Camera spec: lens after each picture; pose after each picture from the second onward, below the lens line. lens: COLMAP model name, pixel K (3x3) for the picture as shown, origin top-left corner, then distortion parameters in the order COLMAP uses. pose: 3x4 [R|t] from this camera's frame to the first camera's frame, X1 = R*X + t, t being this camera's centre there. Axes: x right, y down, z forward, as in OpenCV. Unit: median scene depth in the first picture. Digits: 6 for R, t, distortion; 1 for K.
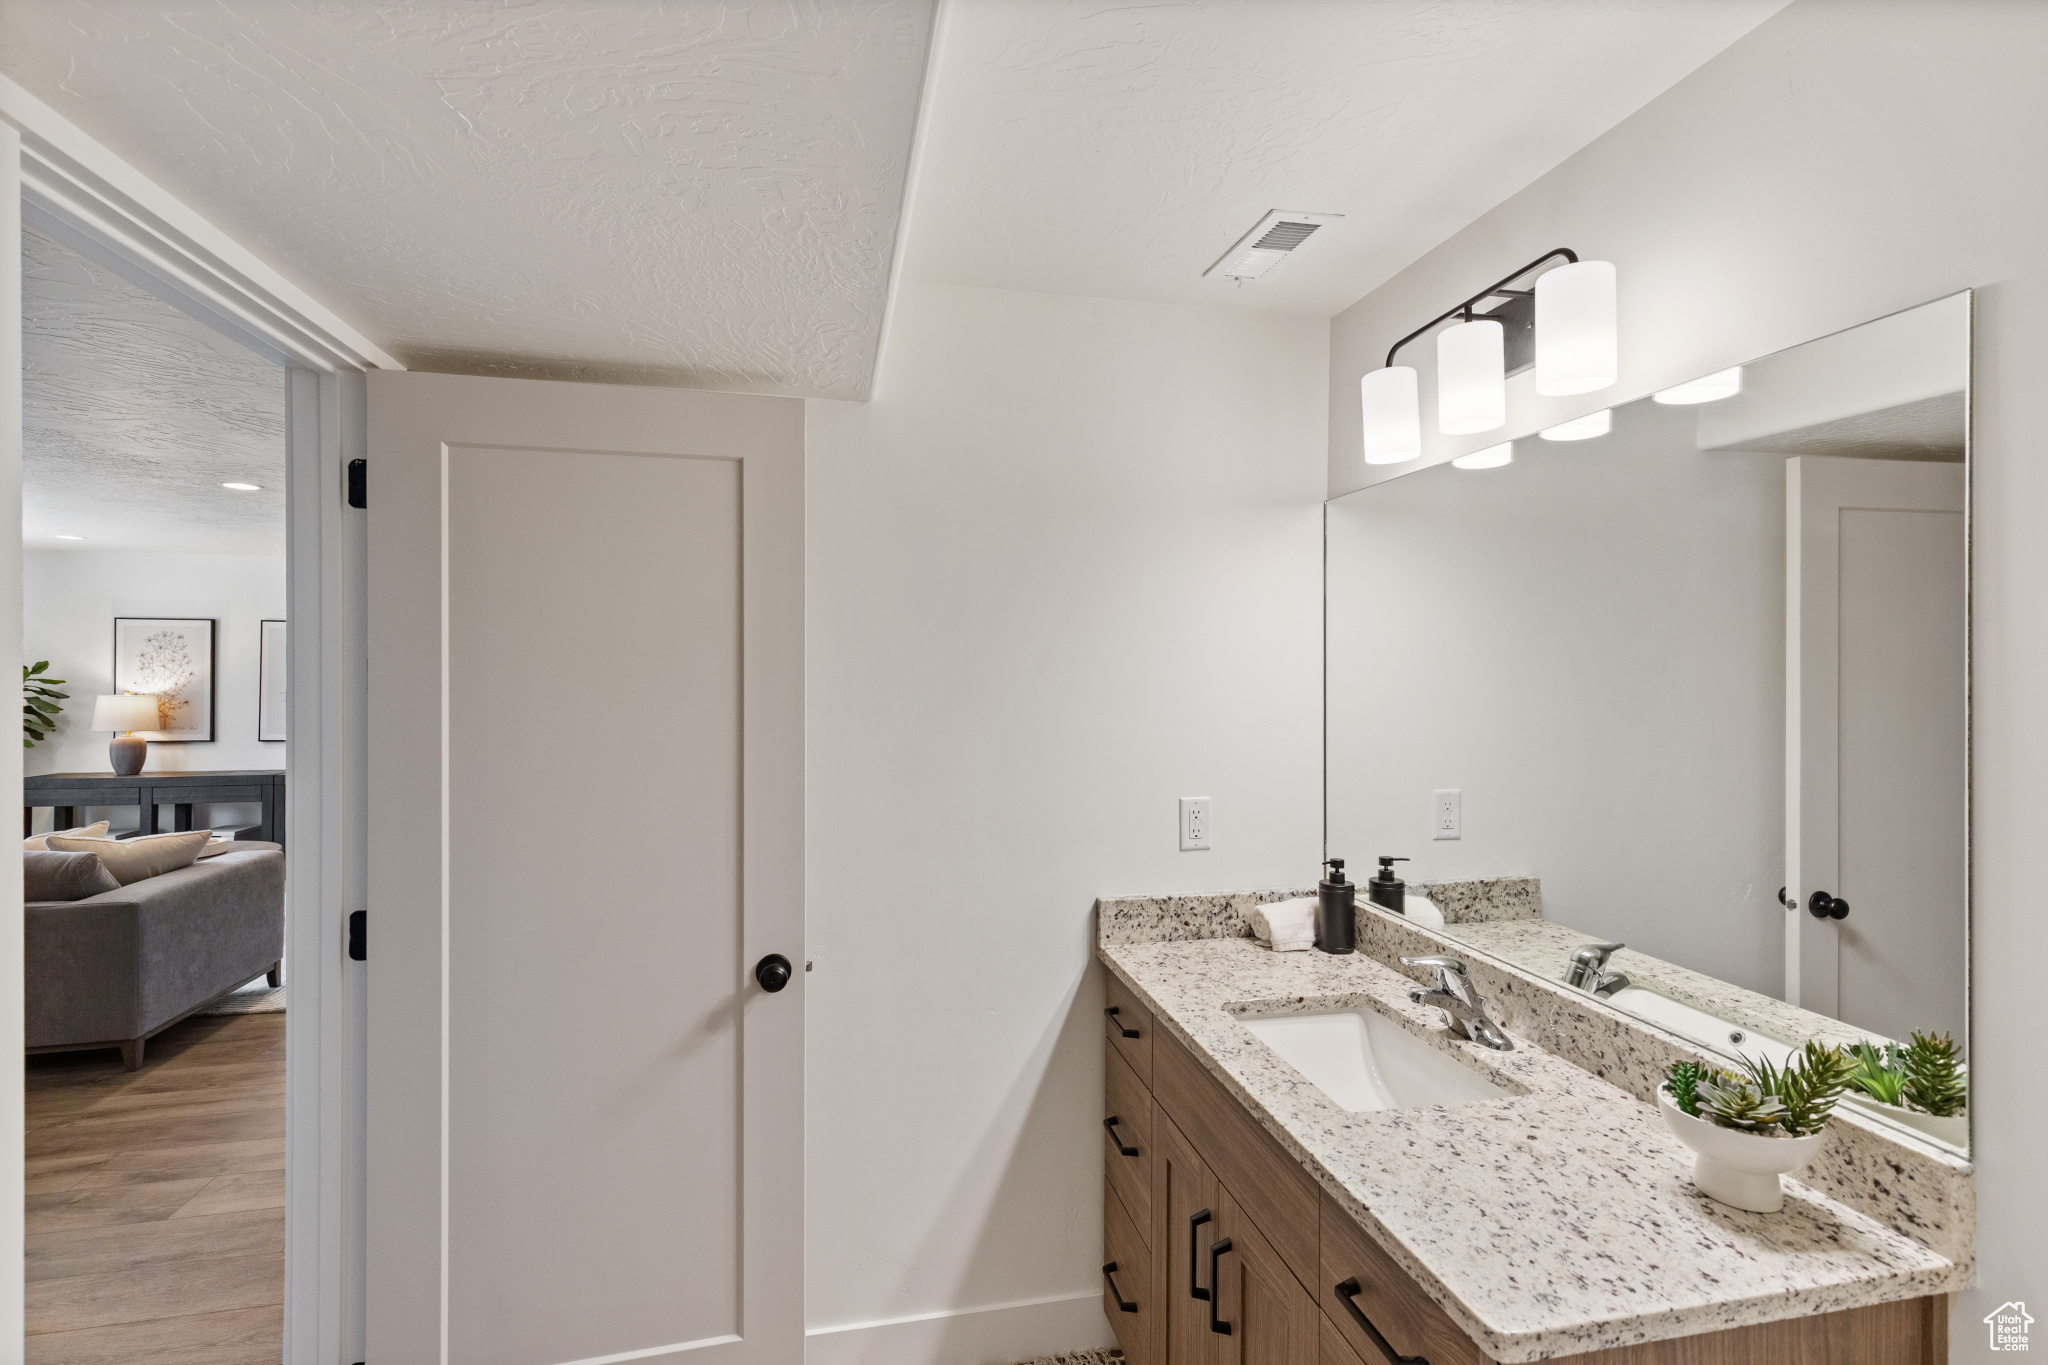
lens RADIAL K [[940.0, 0, 1020.5], [0, 940.0, 661.2], [0, 0, 1]] dist [-0.000074, 0.000219]
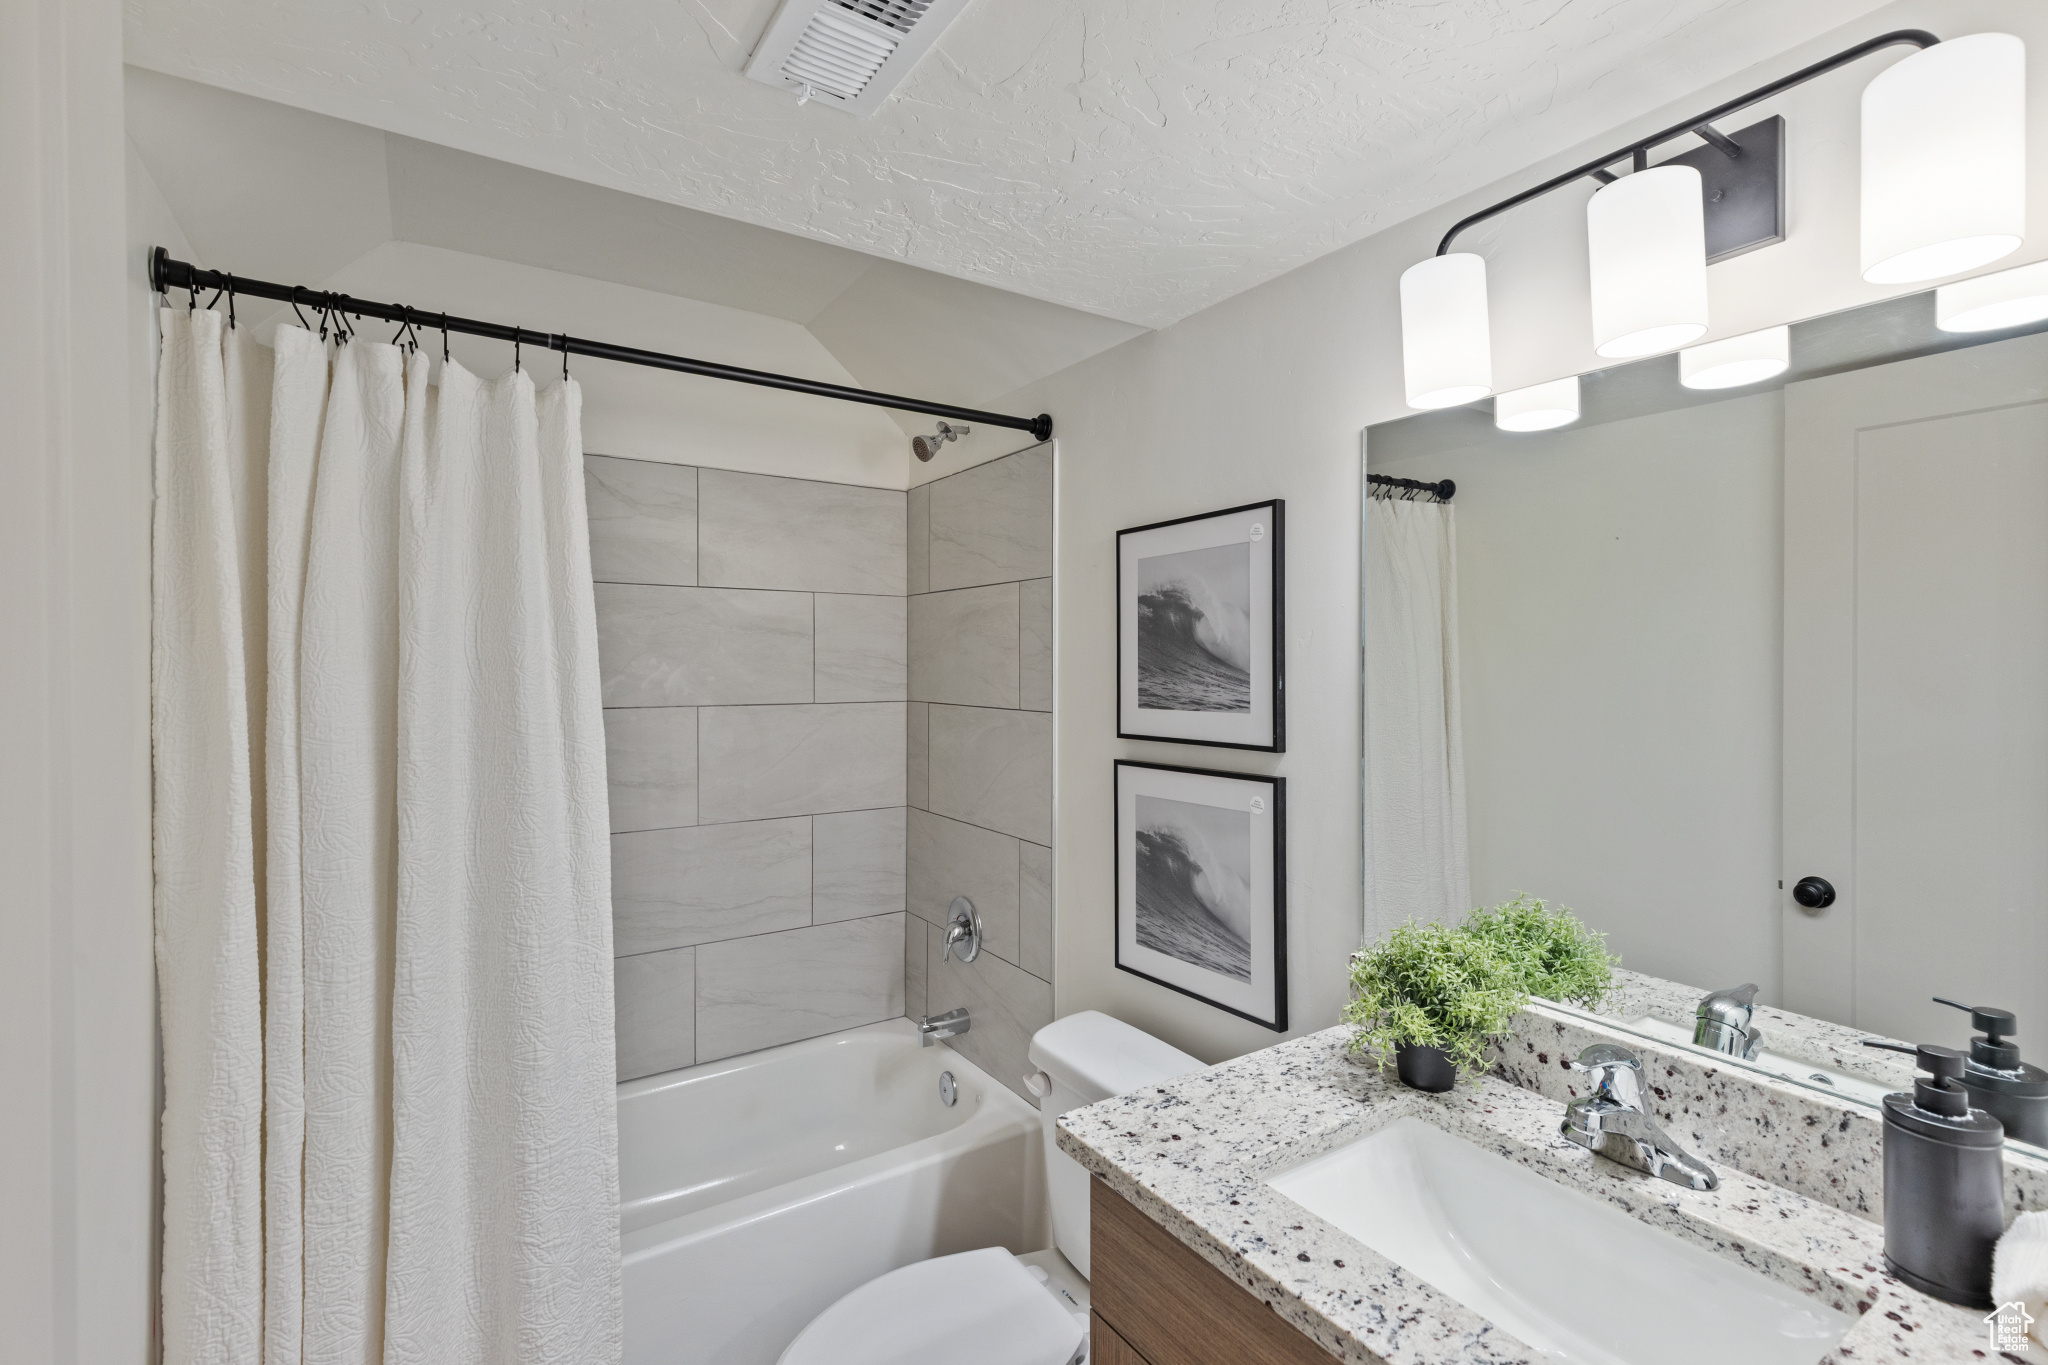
lens RADIAL K [[940.0, 0, 1020.5], [0, 940.0, 661.2], [0, 0, 1]] dist [-0.000074, 0.000219]
pose [[0.937191, -0.014801, 0.348501, -0.218867], [0.015150, 0.999884, 0.001723, 0.001501], [-0.348486, 0.003665, 0.937307, 0.500030]]
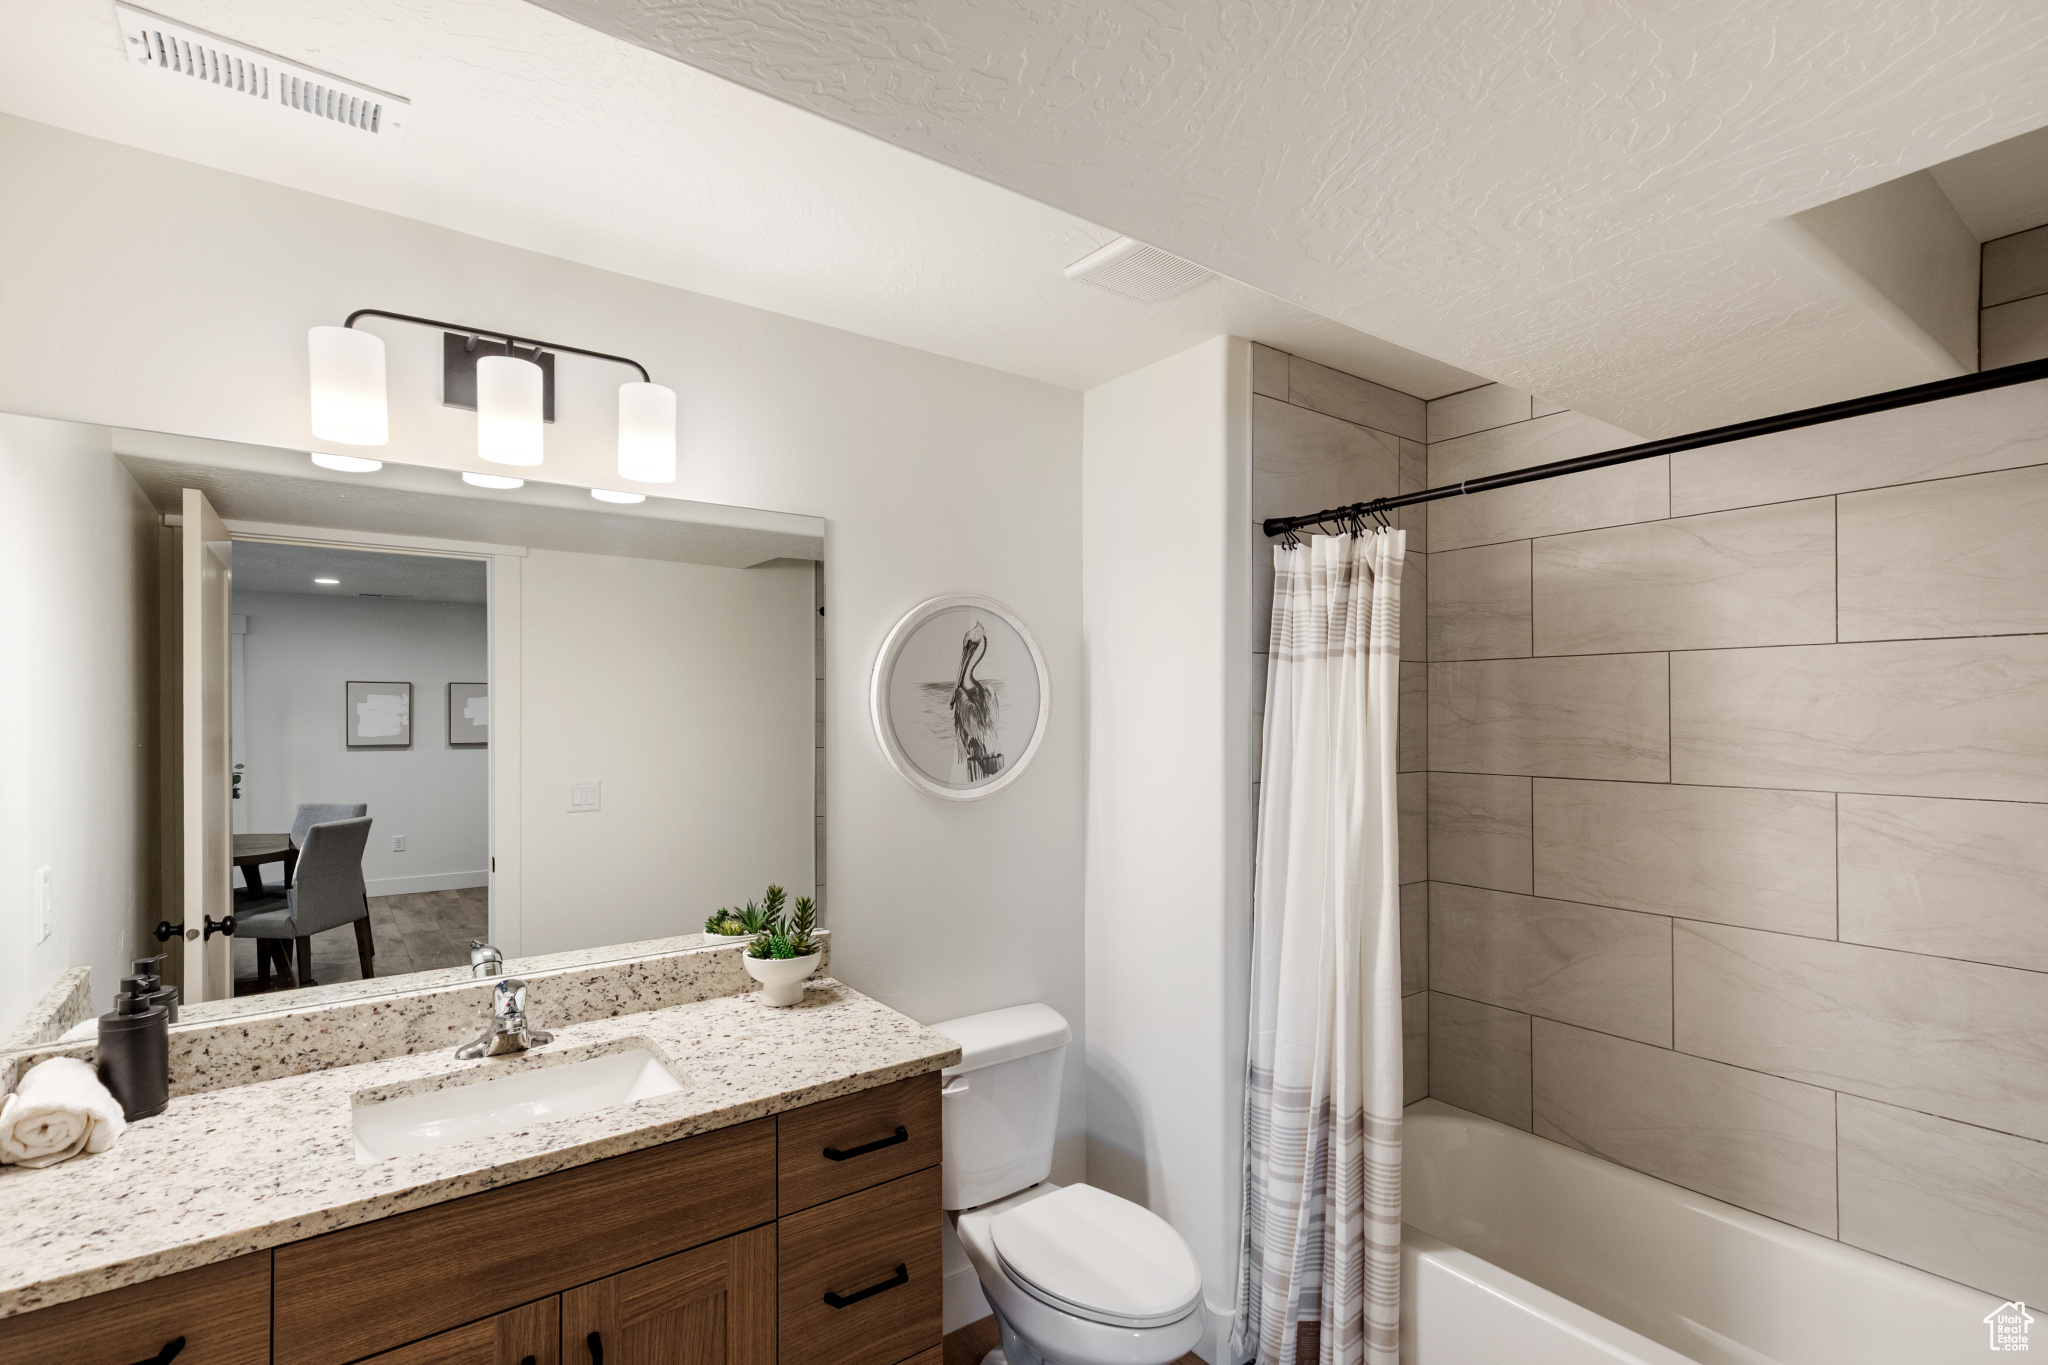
lens RADIAL K [[931.2, 0, 1024.0], [0, 931.2, 682.5], [0, 0, 1]] dist [0.001227, 0.000238]
pose [[-0.413282, 0.029226, 0.910134, -0.707466], [-0.007018, 0.999353, -0.035278, 0.028698], [-0.910576, -0.020967, -0.412809, 0.939135]]
